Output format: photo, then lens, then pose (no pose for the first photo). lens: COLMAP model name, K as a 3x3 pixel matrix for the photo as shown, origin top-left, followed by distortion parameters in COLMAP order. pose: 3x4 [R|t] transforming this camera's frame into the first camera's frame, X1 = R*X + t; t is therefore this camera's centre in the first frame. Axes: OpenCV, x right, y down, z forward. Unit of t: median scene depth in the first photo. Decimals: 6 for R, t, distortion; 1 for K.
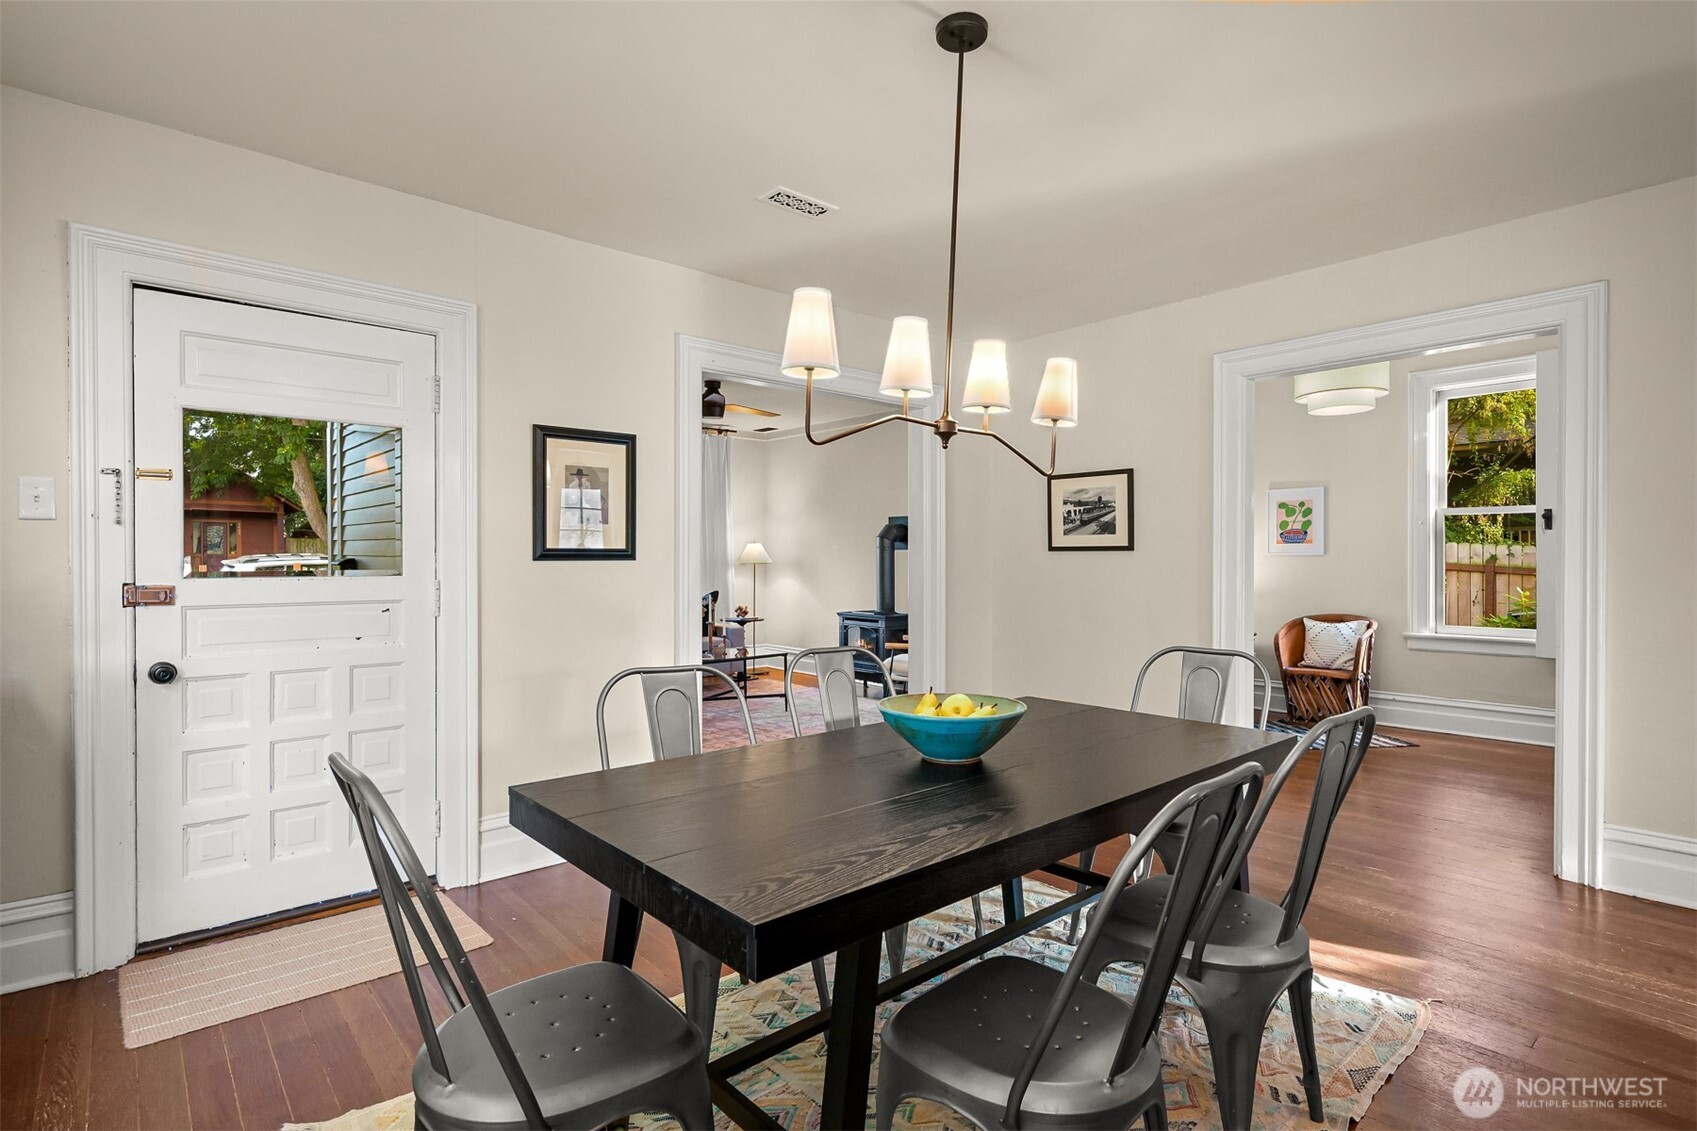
lens RADIAL K [[832.9, 0, 857.7], [0, 832.9, 554.6], [0, 0, 1]] dist [0.002908, 0.000626]
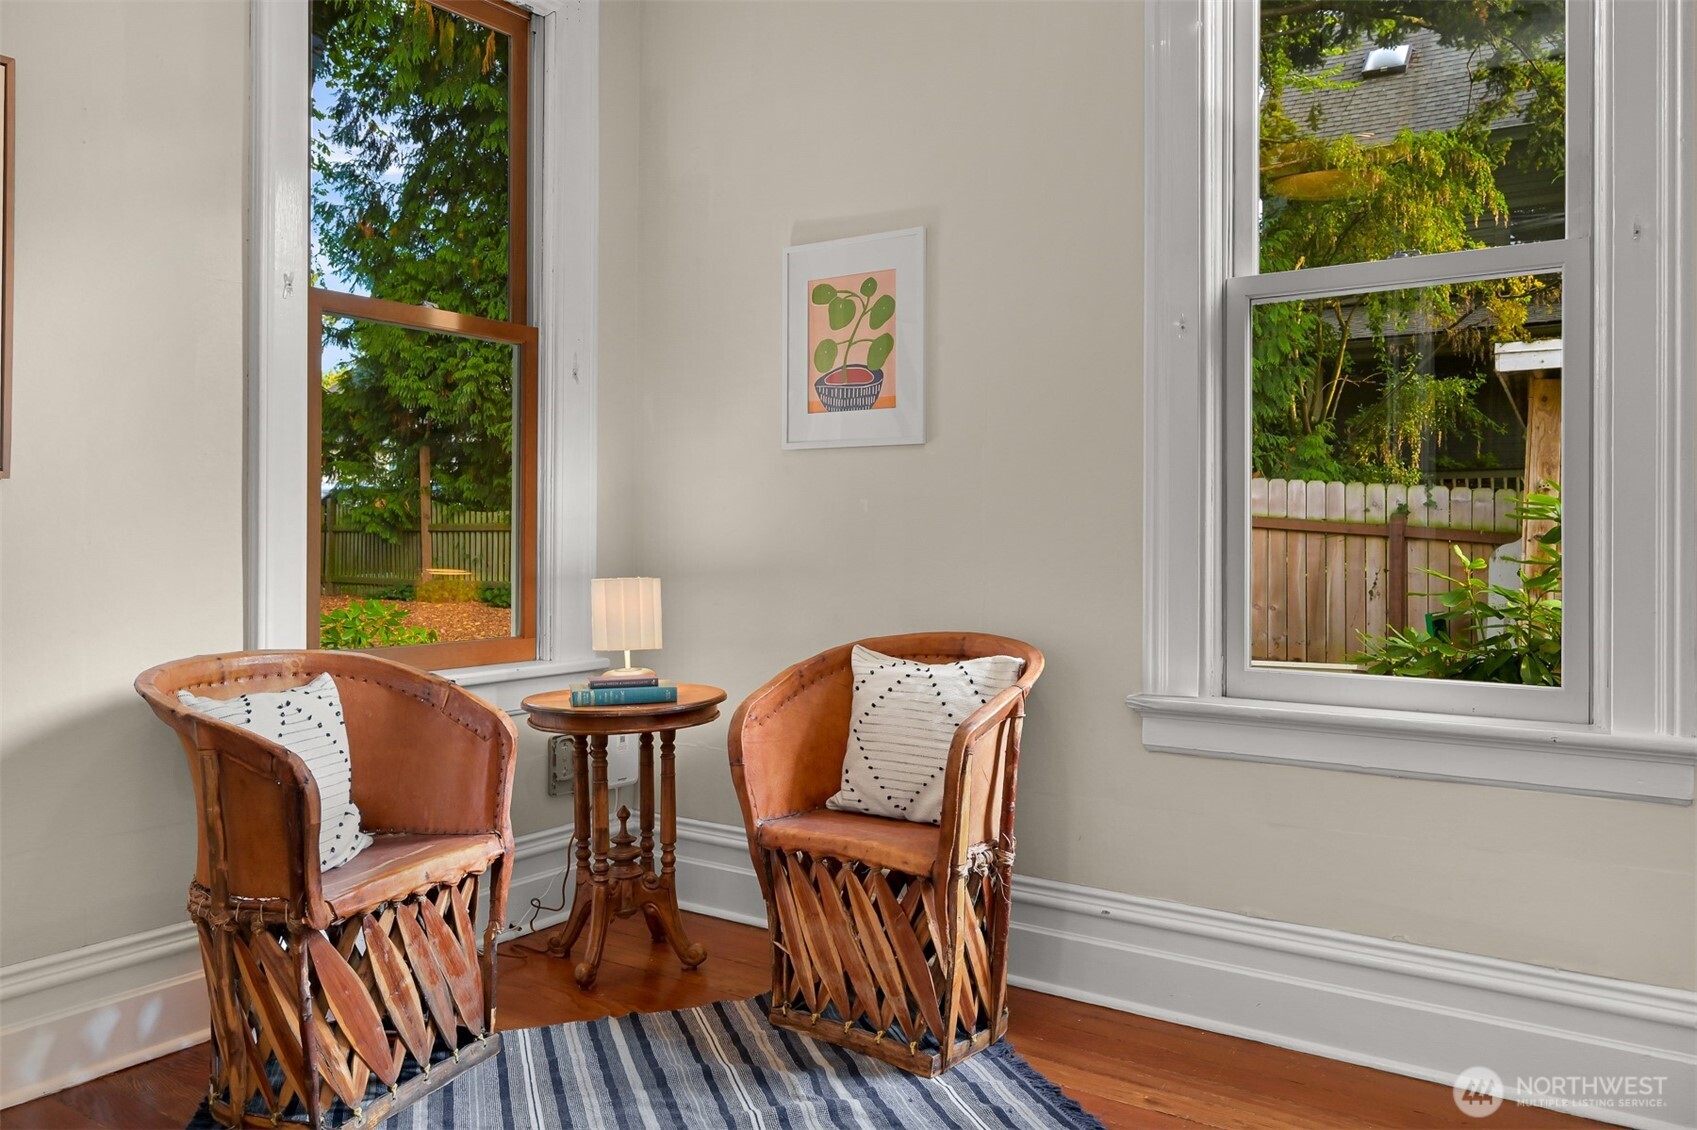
lens RADIAL K [[1242.6, 0, 862.4], [0, 1242.6, 536.6], [0, 0, 1]] dist [0.009301, 0.000204]
pose [[0.971734, 0.001530, 0.236075, 0.420260], [-0.002502, 0.999990, 0.003819, 0.033009], [-0.236067, -0.004301, 0.971727, 0.543618]]
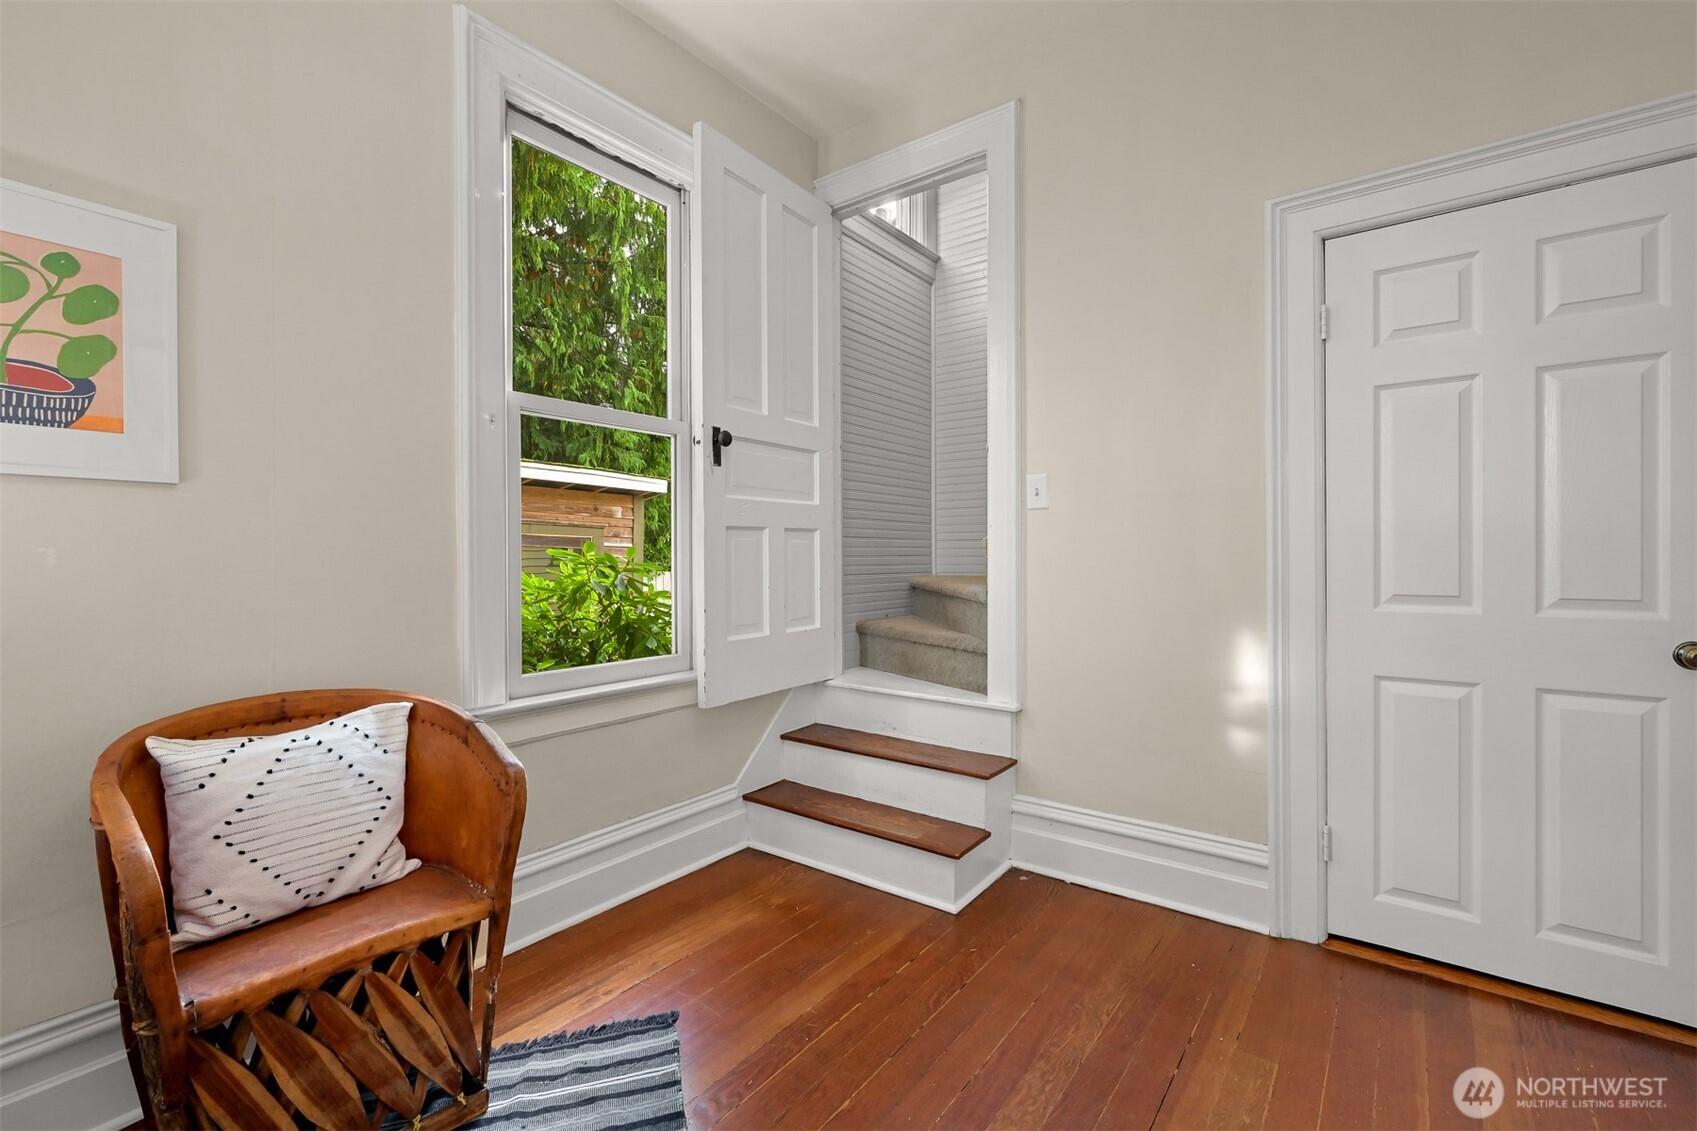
lens RADIAL K [[726.5, 0, 857.0], [0, 726.5, 562.6], [0, 0, 1]] dist [0.001494, -0.001388]
pose [[-0.186746, -0.003745, 0.982401, 0.288213], [0.007337, 0.999960, 0.005207, 0.025483], [-0.982381, 0.008180, -0.186711, 0.819664]]
